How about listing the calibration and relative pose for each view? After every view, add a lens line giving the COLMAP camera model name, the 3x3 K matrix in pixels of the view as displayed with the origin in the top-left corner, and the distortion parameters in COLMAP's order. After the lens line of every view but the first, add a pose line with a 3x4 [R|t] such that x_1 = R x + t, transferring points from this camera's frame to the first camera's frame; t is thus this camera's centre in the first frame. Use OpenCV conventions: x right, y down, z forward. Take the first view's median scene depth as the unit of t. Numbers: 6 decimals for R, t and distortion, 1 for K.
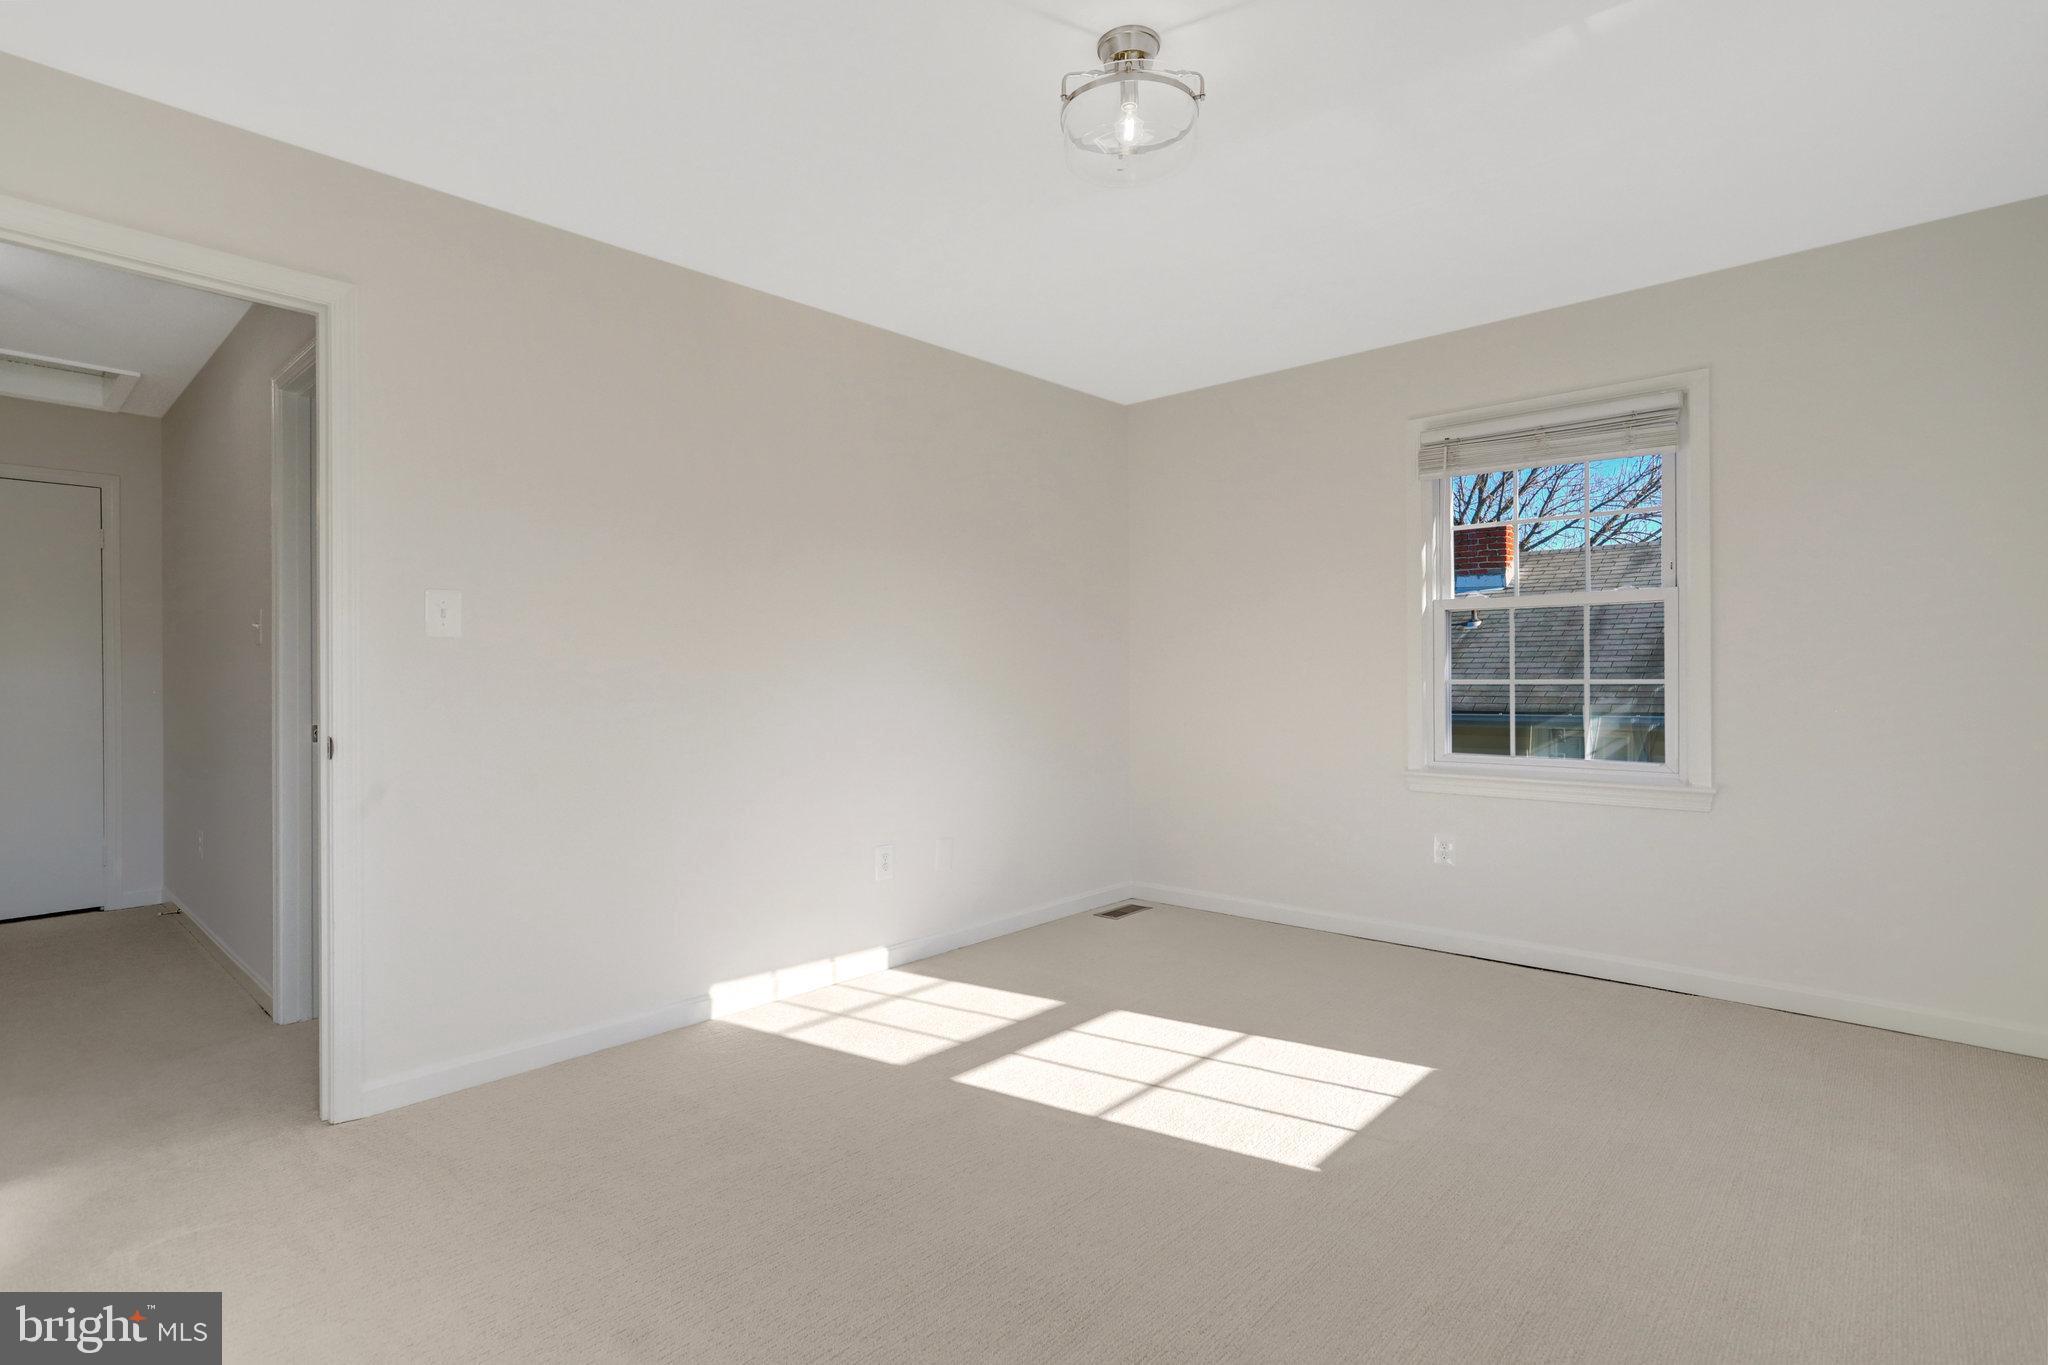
lens RADIAL K [[999.6, 0, 1029.3], [0, 999.6, 687.9], [0, 0, 1]] dist [-0.045007, 0.030199]
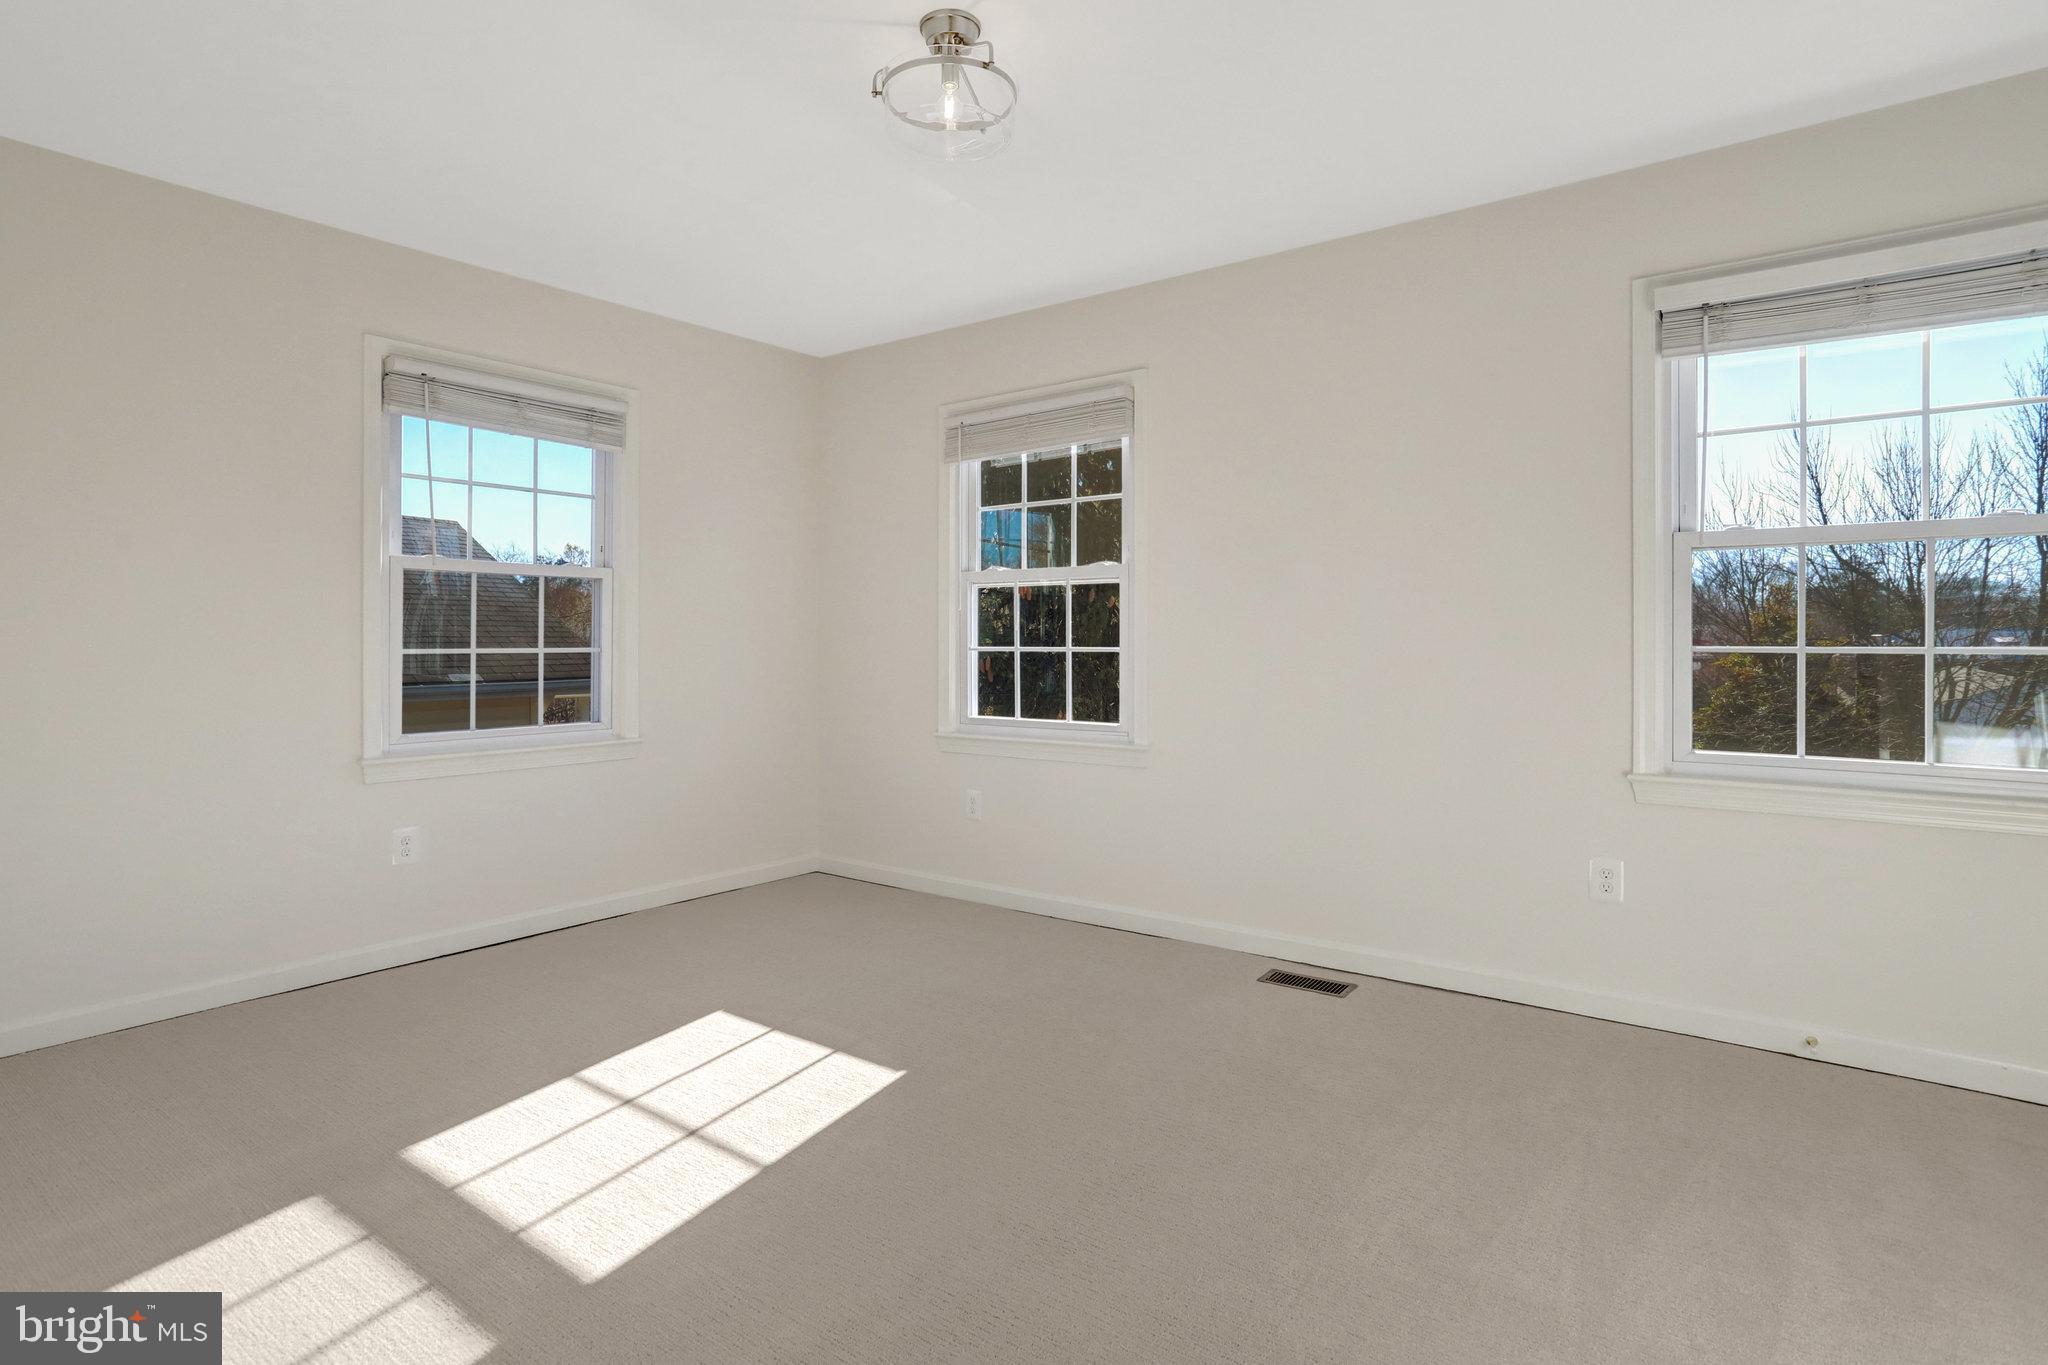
lens RADIAL K [[1026.8, 0, 1023.4], [0, 1026.8, 649.3], [0, 0, 1]] dist [-0.052240, 0.036641]
pose [[-0.087147, 0.000888, 0.996195, -0.648675], [0.013444, 0.999910, 0.000285, -0.000763], [-0.996105, 0.013418, -0.087151, 0.691862]]
